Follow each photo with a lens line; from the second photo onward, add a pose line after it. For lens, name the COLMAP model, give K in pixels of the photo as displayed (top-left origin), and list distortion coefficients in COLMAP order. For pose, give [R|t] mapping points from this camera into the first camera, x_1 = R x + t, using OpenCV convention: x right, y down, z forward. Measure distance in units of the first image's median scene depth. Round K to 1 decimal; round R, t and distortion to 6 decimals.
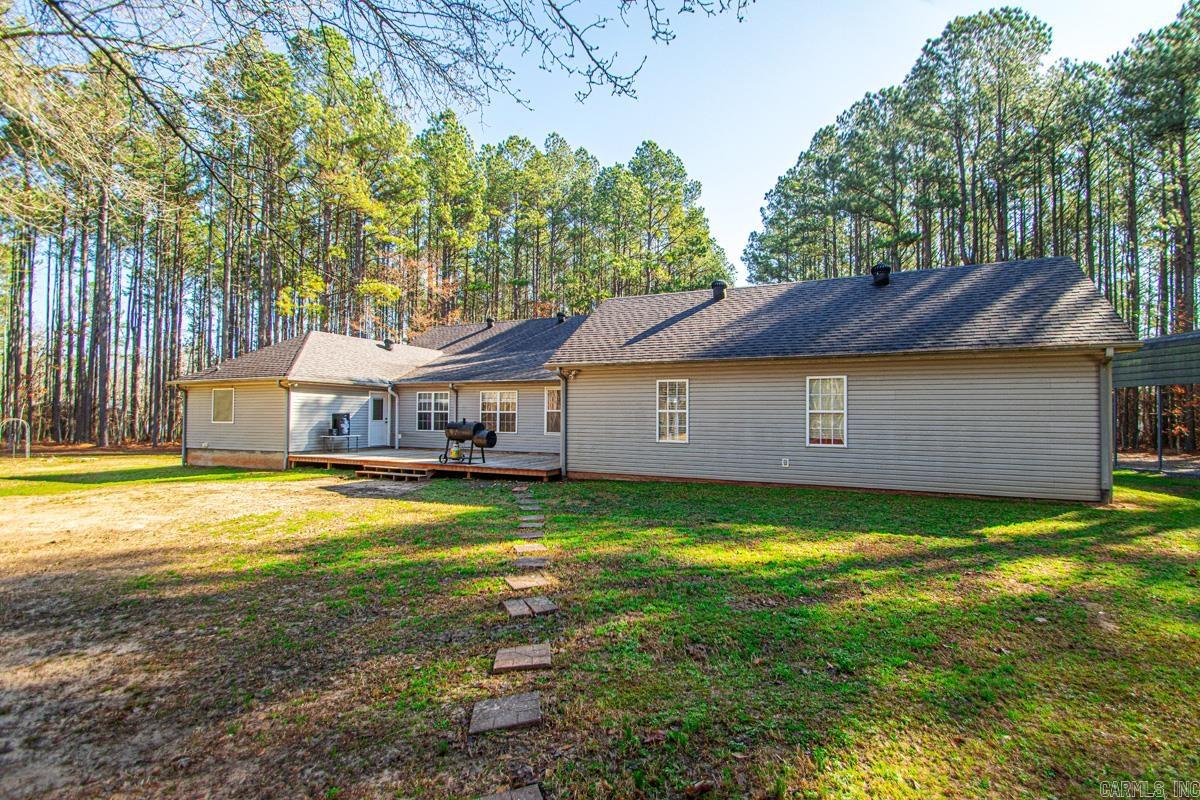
lens RADIAL K [[552.7, 0, 611.0], [0, 552.7, 402.2], [0, 0, 1]] dist [0.008941, -0.013691]
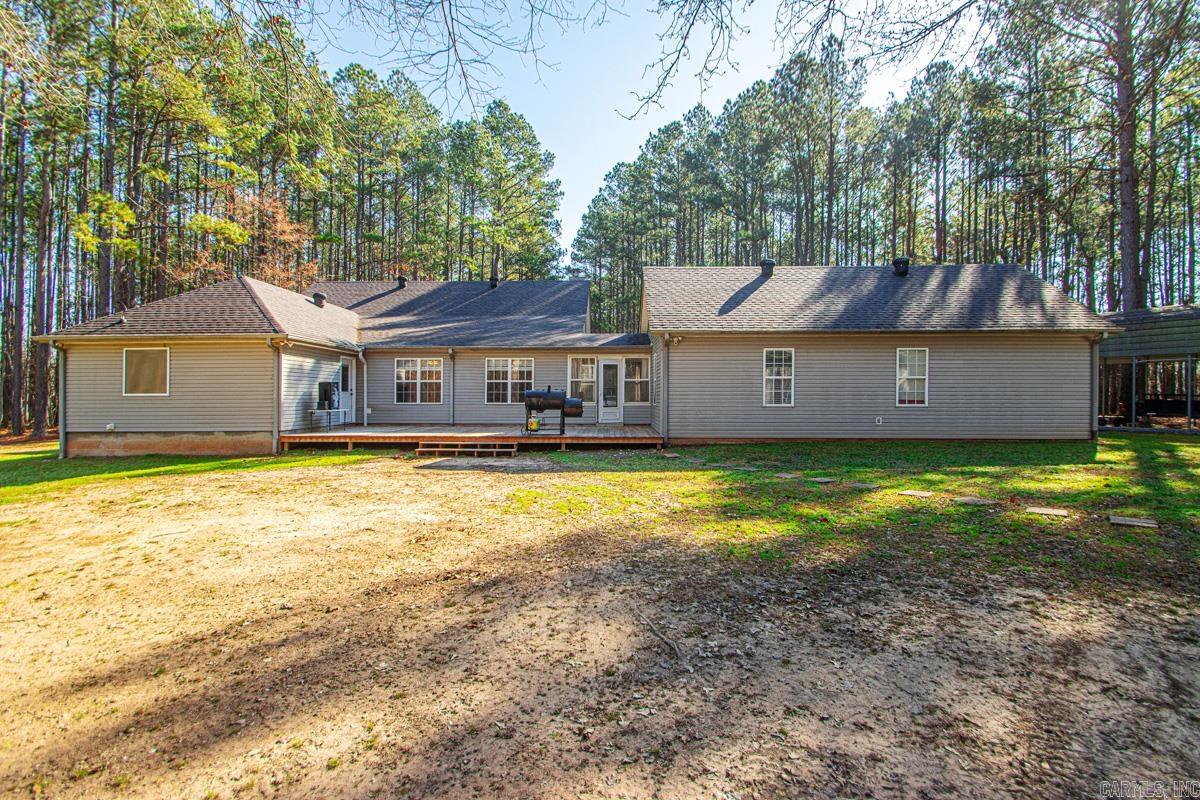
lens RADIAL K [[561.5, 0, 600.0], [0, 561.5, 400.0], [0, 0, 1]] dist [0.000621, -0.000393]
pose [[0.915682, -0.011173, 0.401748, -0.436426], [-0.003380, 0.999364, 0.035496, 0.014922], [-0.401889, -0.033860, 0.915062, 0.086420]]
